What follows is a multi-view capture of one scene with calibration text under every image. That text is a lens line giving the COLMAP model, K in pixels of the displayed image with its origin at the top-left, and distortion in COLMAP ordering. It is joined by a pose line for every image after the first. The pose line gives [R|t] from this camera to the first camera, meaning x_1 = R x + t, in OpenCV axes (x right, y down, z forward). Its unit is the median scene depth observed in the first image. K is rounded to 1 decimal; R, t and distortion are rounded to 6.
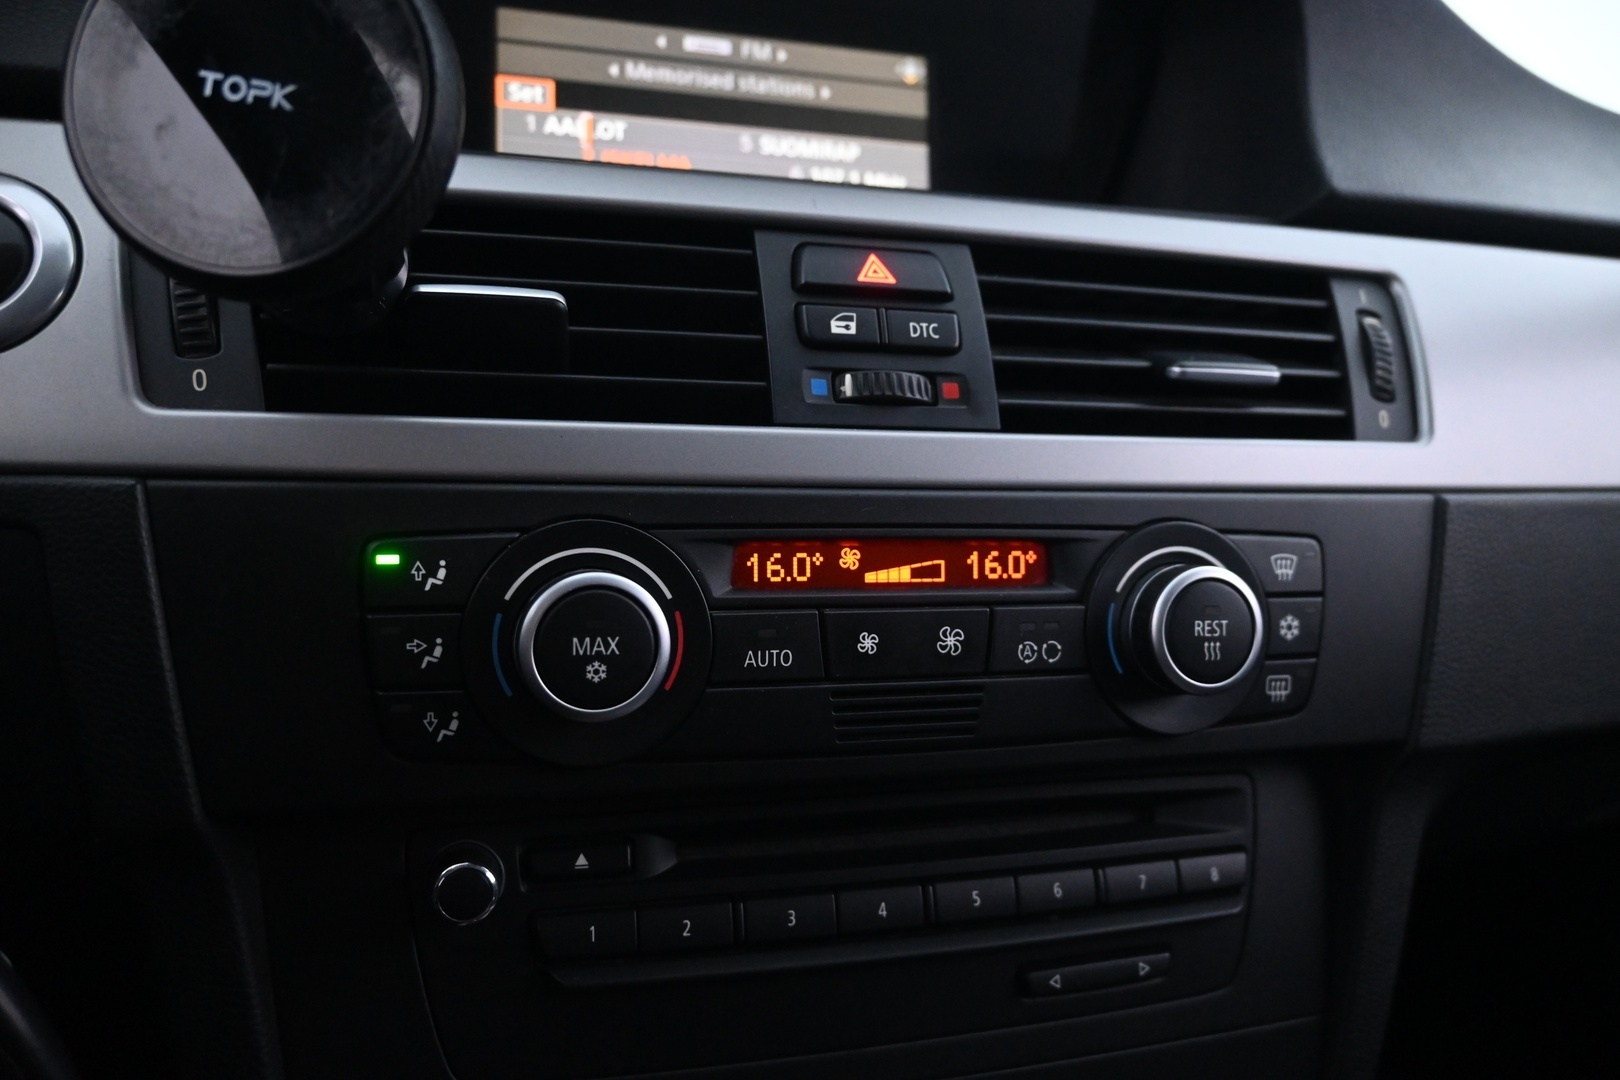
lens RADIAL K [[1208.1, 0, 806.6], [0, 1208.1, 534.8], [0, 0, 1]] dist [-0.013754, 0.003947]
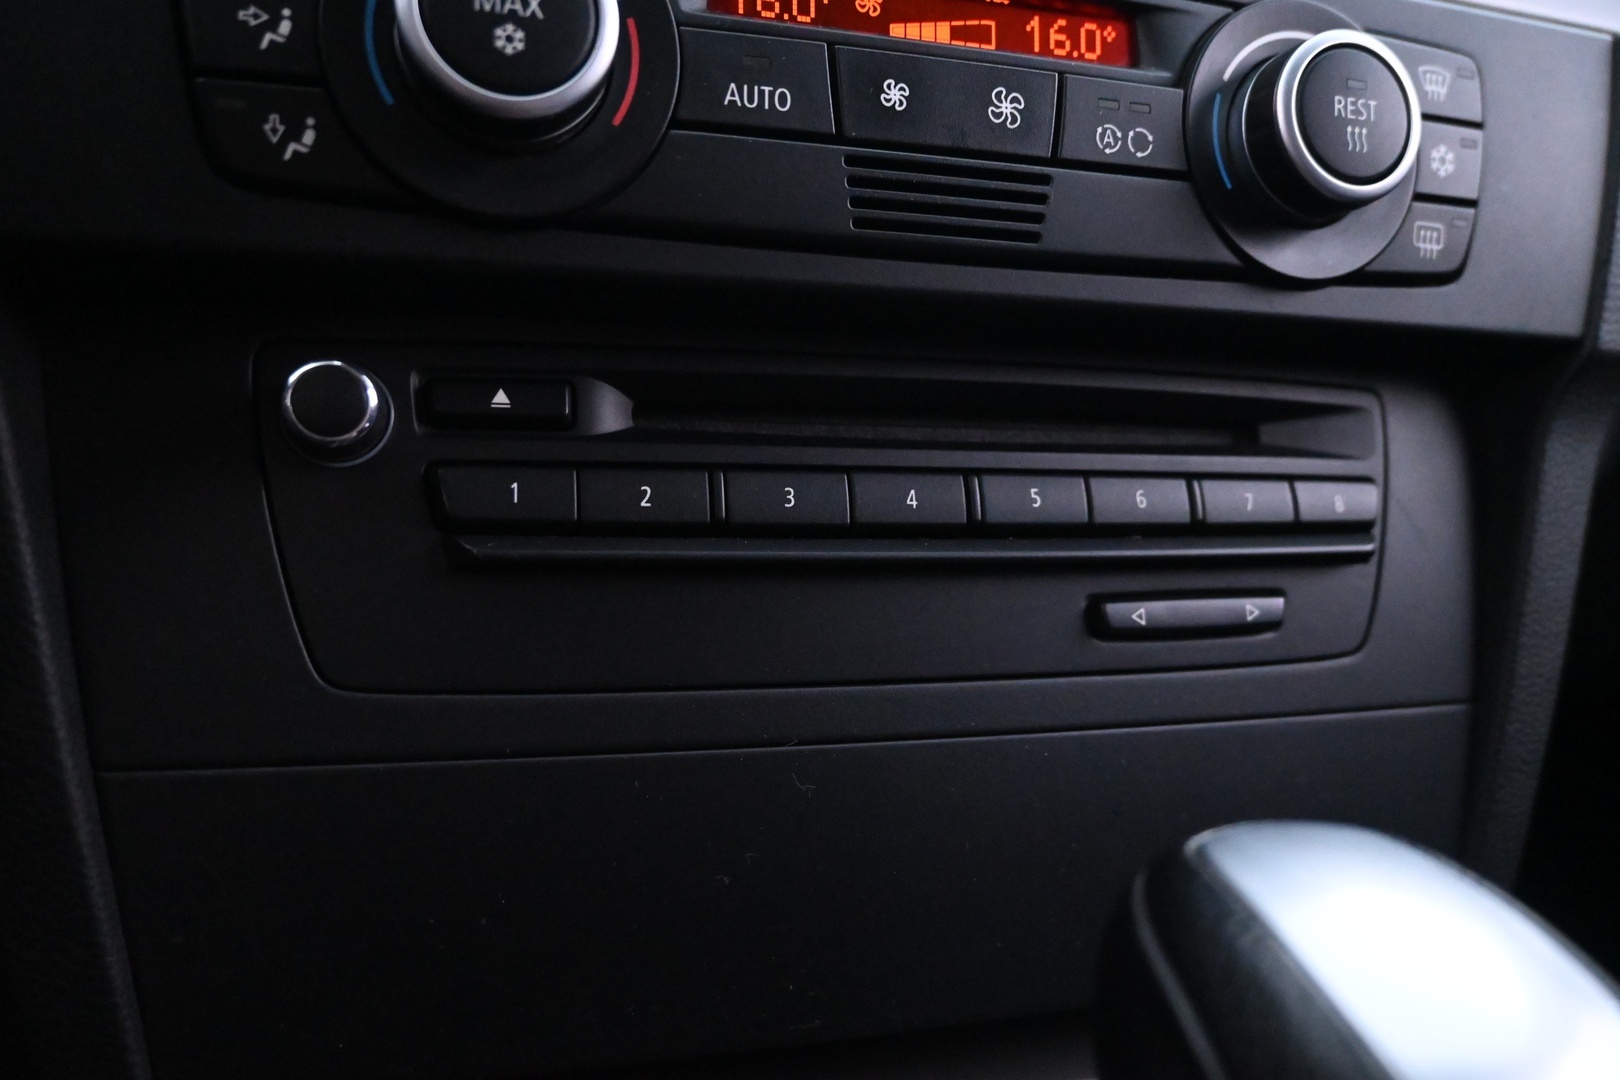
lens RADIAL K [[1208.1, 0, 808.4], [0, 1208.1, 543.2], [0, 0, 1]] dist [-0.013754, 0.003947]
pose [[0.999979, 0.000402, 0.006481, -0.005550], [-0.000400, 1.000000, -0.000286, 0.332756], [-0.006481, 0.000284, 0.999979, 0.253105]]
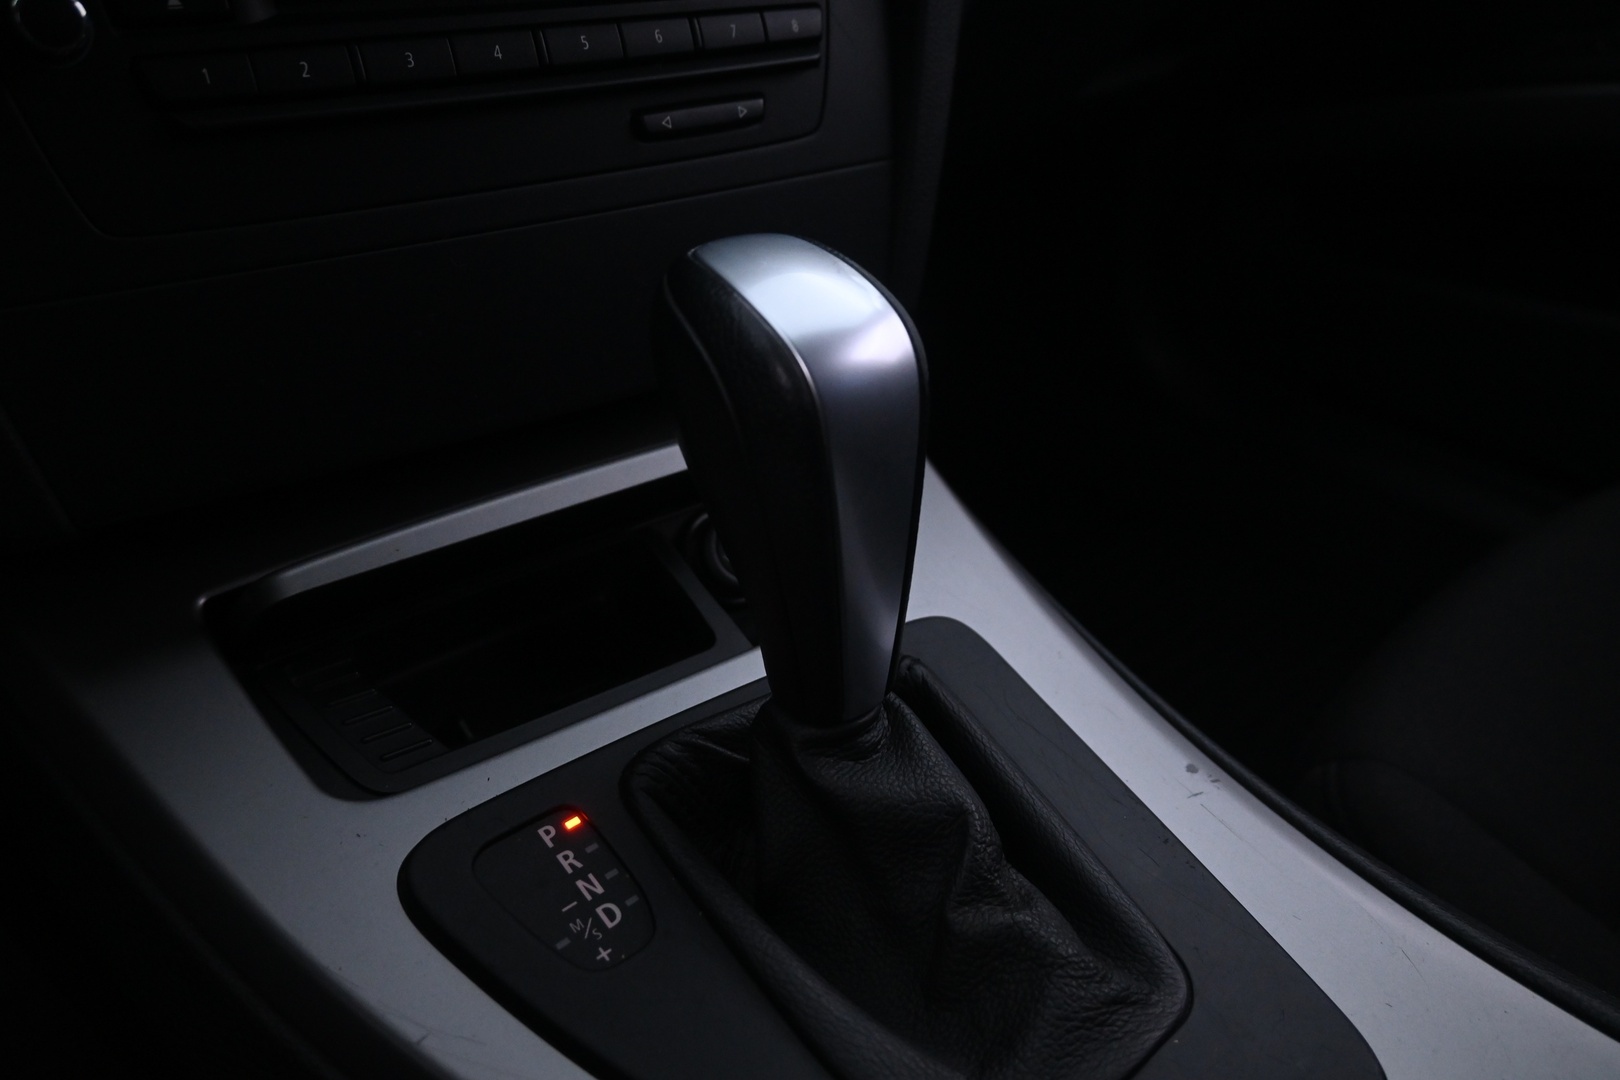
lens RADIAL K [[1208.1, 0, 811.7], [0, 1208.1, 535.1], [0, 0, 1]] dist [-0.013754, 0.003947]
pose [[0.937299, -0.198429, 0.286524, -0.063571], [0.073716, 0.916374, 0.393479, 0.298712], [-0.340641, -0.347686, 0.873544, -0.149873]]
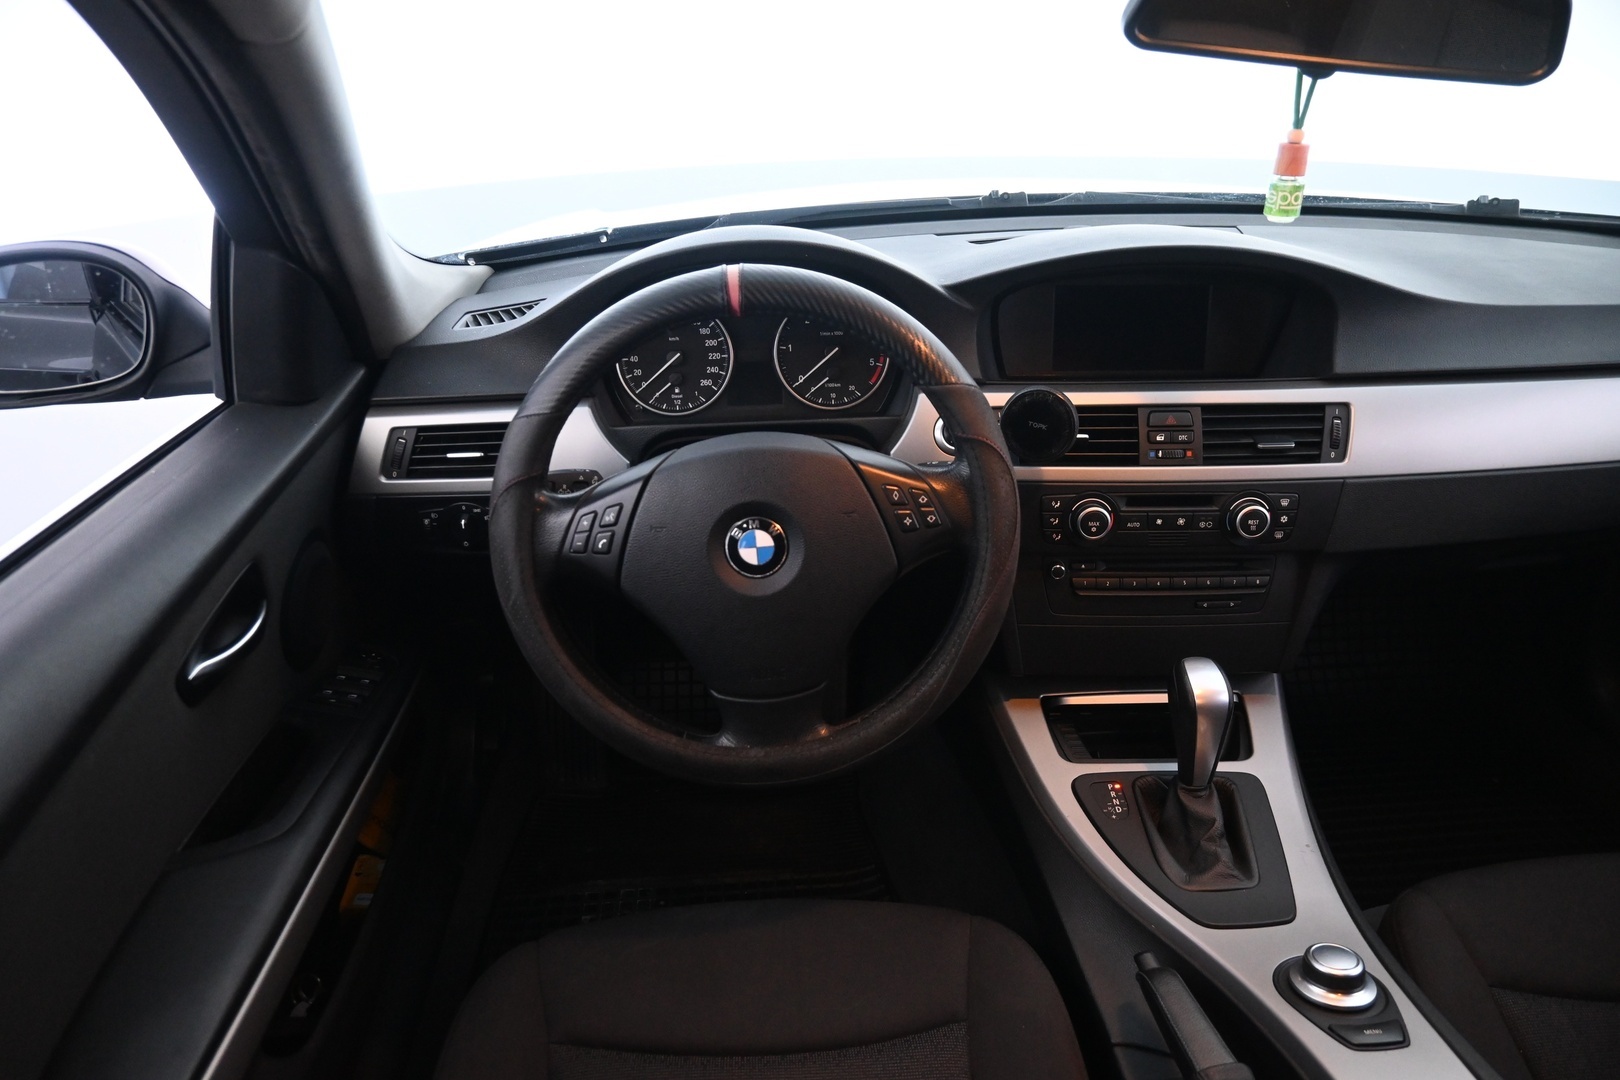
lens RADIAL K [[1115.6, 0, 810.5], [0, 1115.6, 529.3], [0, 0, 1]] dist [-0.028356, 0.000753]
pose [[0.955820, 0.080110, -0.282828, -0.008927], [0.009406, 0.953321, 0.301812, -0.941380], [0.293804, -0.291138, 0.910449, -2.526776]]
